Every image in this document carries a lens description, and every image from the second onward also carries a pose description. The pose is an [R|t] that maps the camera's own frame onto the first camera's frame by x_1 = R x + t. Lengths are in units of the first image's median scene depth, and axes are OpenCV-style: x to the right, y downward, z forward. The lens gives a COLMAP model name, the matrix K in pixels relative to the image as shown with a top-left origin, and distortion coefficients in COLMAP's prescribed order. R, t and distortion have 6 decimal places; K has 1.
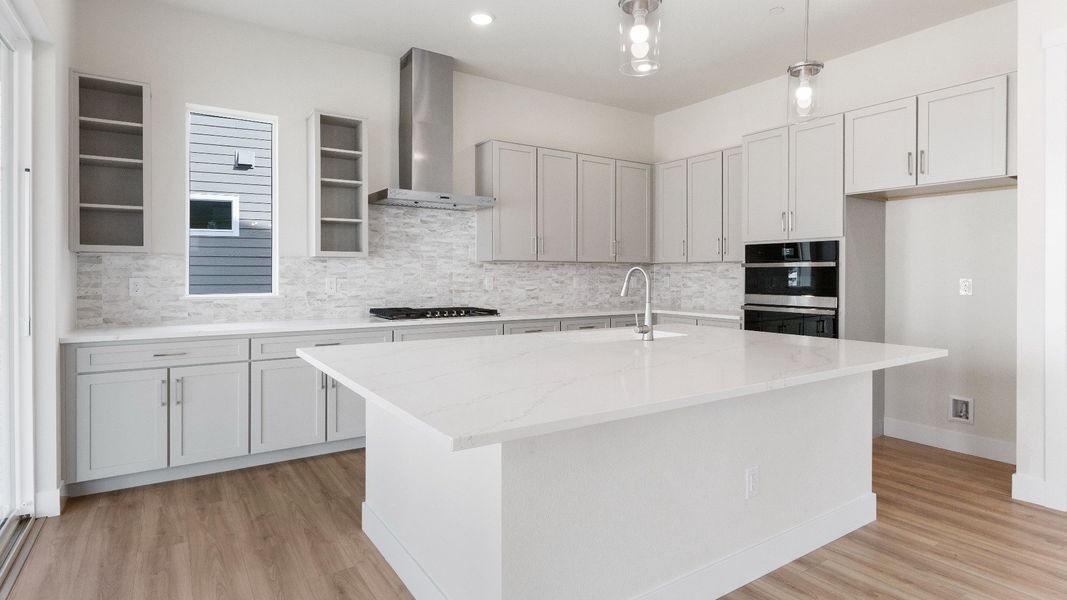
lens RADIAL K [[550.3, 0, 538.8], [0, 550.3, 274.6], [0, 0, 1]] dist [0.000706, 0.000535]
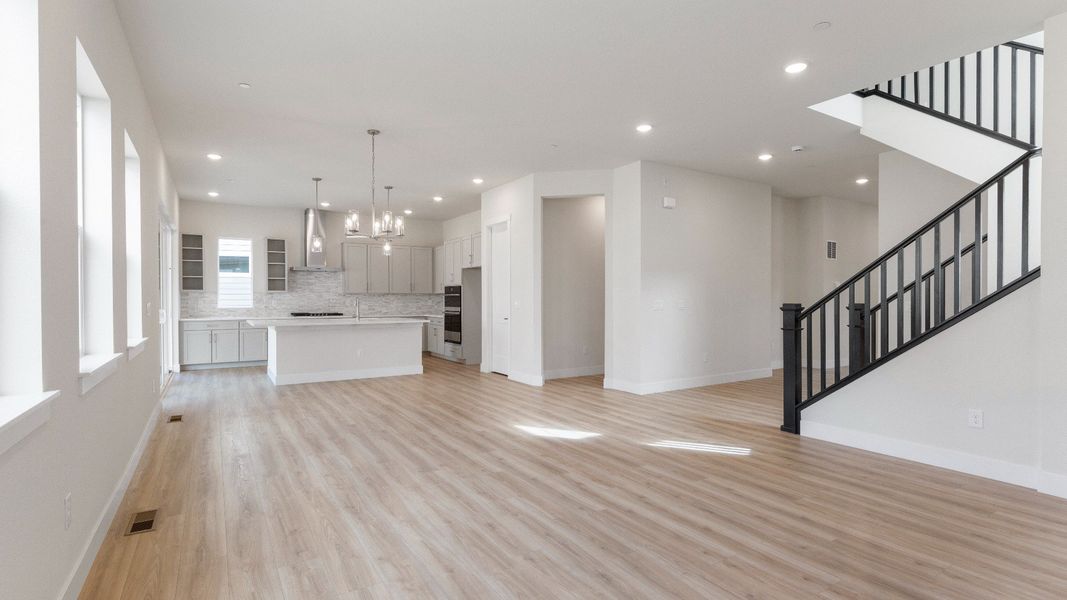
lens RADIAL K [[498.6, 0, 533.5], [0, 498.6, 300.0], [0, 0, 1]] dist [-0.002166, -0.000203]
pose [[0.999715, -0.003622, -0.023614, 0.896382], [0.003699, 0.999988, 0.003198, 0.000047], [0.023602, -0.003284, 0.999716, -1.308471]]
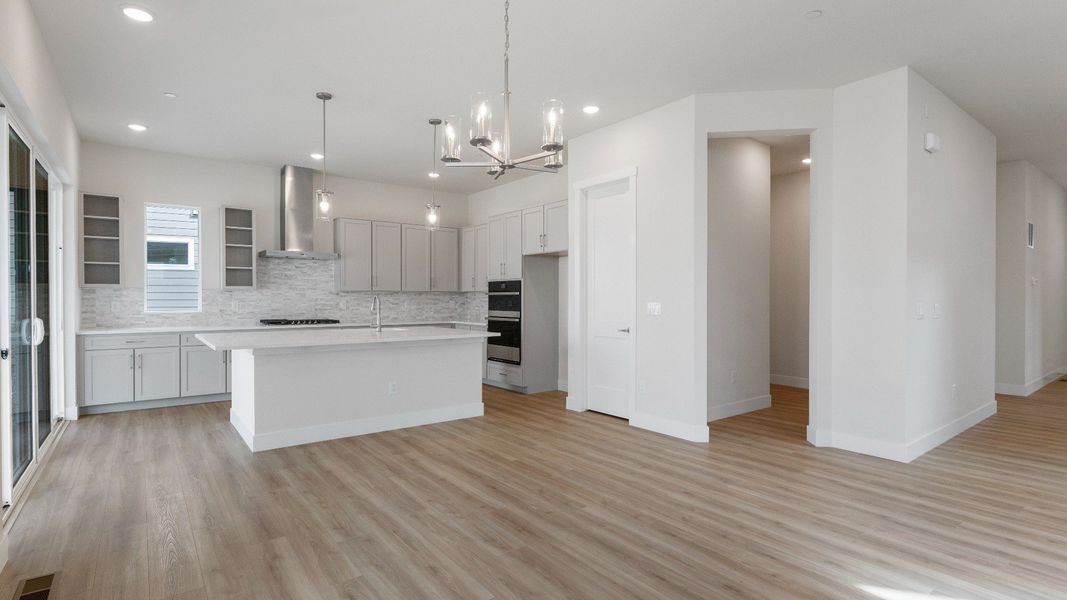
lens RADIAL K [[513.3, 0, 533.5], [0, 513.3, 300.0], [0, 0, 1]] dist [0.001428, -0.000050]
pose [[0.998121, -0.001373, 0.061257, 0.455188], [0.001231, 0.999996, 0.002348, -0.001065], [-0.061260, -0.002268, 0.998119, -0.652941]]
